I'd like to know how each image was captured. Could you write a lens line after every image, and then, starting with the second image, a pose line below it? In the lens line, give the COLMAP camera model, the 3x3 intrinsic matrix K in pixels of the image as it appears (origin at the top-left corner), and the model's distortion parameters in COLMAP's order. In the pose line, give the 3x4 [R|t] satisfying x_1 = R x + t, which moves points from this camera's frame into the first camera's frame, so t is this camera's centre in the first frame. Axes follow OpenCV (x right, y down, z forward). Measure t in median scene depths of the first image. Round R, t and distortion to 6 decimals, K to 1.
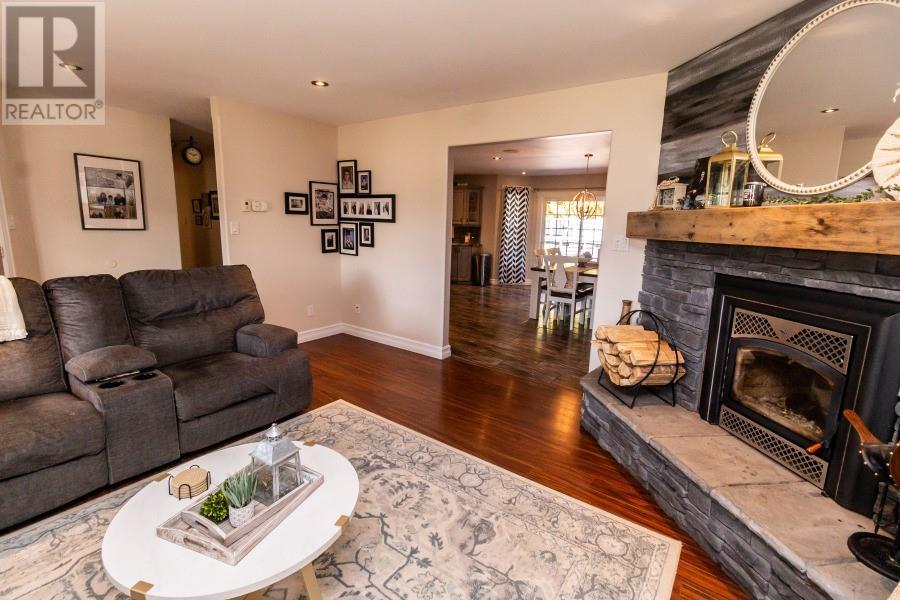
lens RADIAL K [[412.9, 0, 451.6], [0, 412.9, 294.1], [0, 0, 1]] dist [0.001119, 0.000369]
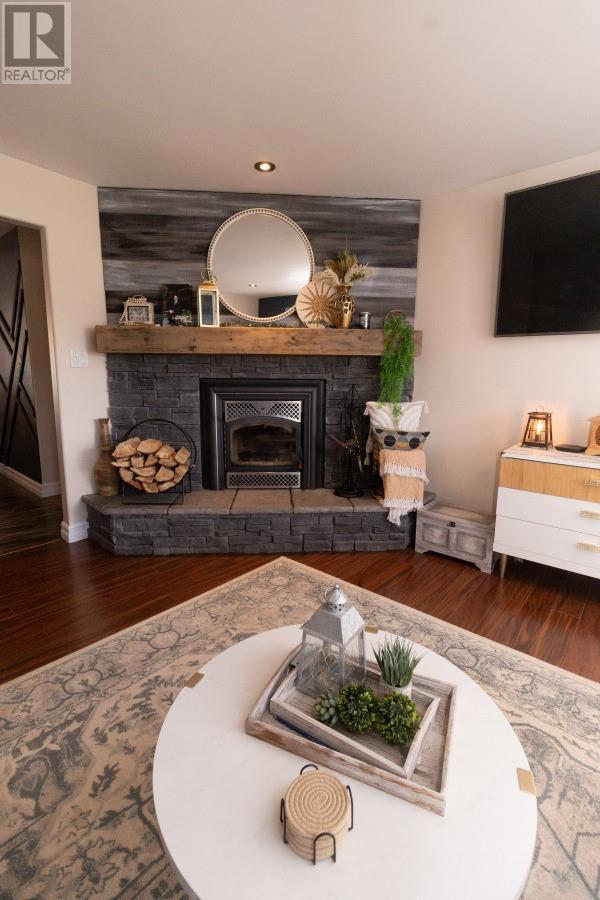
lens RADIAL K [[412.9, 0, 301.1], [0, 412.9, 445.3], [0, 0, 1]] dist [0.001119, 0.000369]
pose [[0.089846, -0.195398, 0.976600, -0.687357], [0.163196, 0.970200, 0.179103, -0.029861], [-0.982494, 0.143286, 0.119057, 0.606404]]
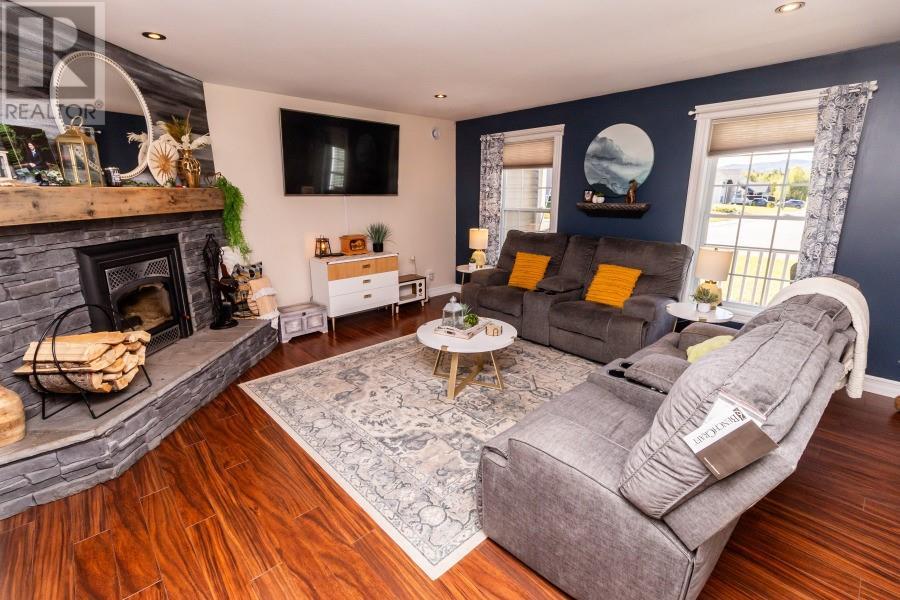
lens RADIAL K [[412.9, 0, 450.2], [0, 412.9, 294.1], [0, 0, 1]] dist [0.001119, 0.000369]
pose [[-0.981494, -0.068877, 0.178676, -0.524714], [0.009697, 0.913999, 0.405601, -0.386396], [-0.191246, 0.399828, -0.896416, 1.932543]]
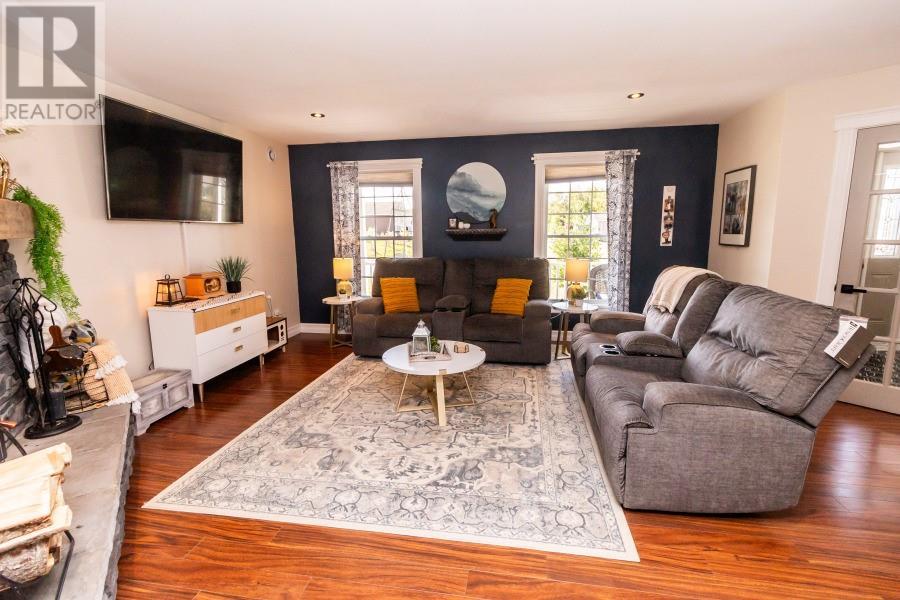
lens RADIAL K [[412.9, 0, 452.4], [0, 412.9, 294.8], [0, 0, 1]] dist [0.001119, 0.000369]
pose [[-0.896552, 0.052422, -0.439824, 0.230913], [-0.090437, 0.950390, 0.297625, -0.296365], [0.433607, 0.306613, -0.847333, 1.833420]]
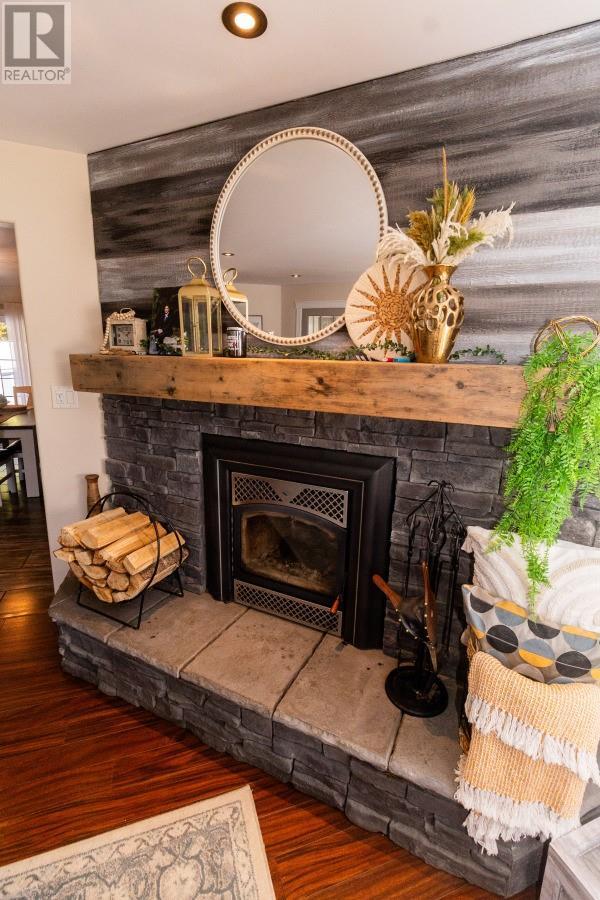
lens RADIAL K [[412.9, 0, 302.9], [0, 412.9, 450.5], [0, 0, 1]] dist [0.001119, 0.000369]
pose [[0.570526, -0.195444, 0.797685, 0.089029], [0.130370, 0.980508, 0.146994, -0.120773], [-0.810866, 0.020130, 0.584886, 0.373150]]
